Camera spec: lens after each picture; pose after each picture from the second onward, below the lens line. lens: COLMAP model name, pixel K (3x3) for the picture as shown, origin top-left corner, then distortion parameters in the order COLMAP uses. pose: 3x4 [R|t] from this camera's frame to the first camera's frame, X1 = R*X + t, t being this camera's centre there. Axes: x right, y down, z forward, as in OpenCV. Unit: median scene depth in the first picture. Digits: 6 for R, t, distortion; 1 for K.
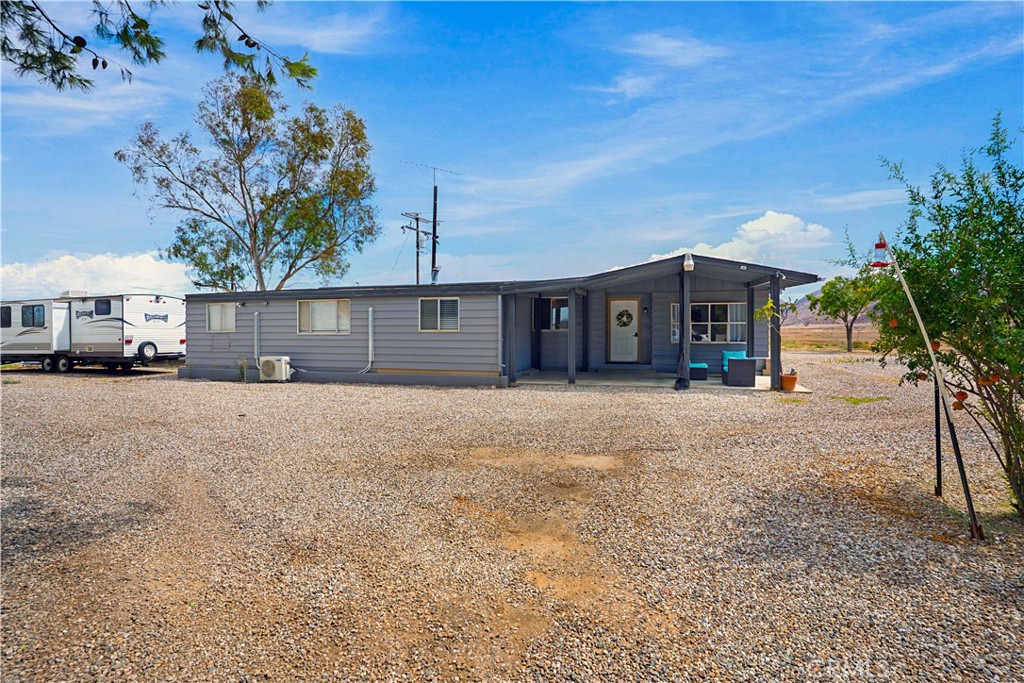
lens RADIAL K [[510.1, 0, 512.0], [0, 510.1, 341.5], [0, 0, 1]] dist [-0.019396, 0.000129]
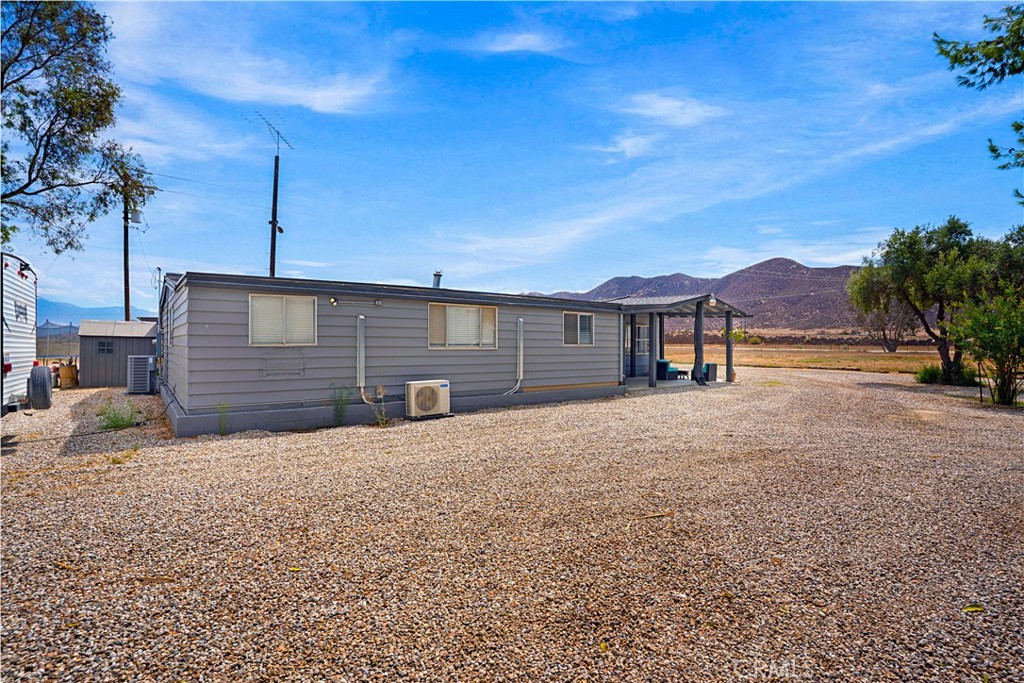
lens RADIAL K [[510.1, 0, 512.0], [0, 510.1, 341.5], [0, 0, 1]] dist [-0.019396, 0.000129]
pose [[0.560318, 0.013539, 0.828167, -1.008414], [0.017939, 0.999433, -0.028477, -0.002335], [-0.828083, 0.030813, 0.559758, 0.520949]]
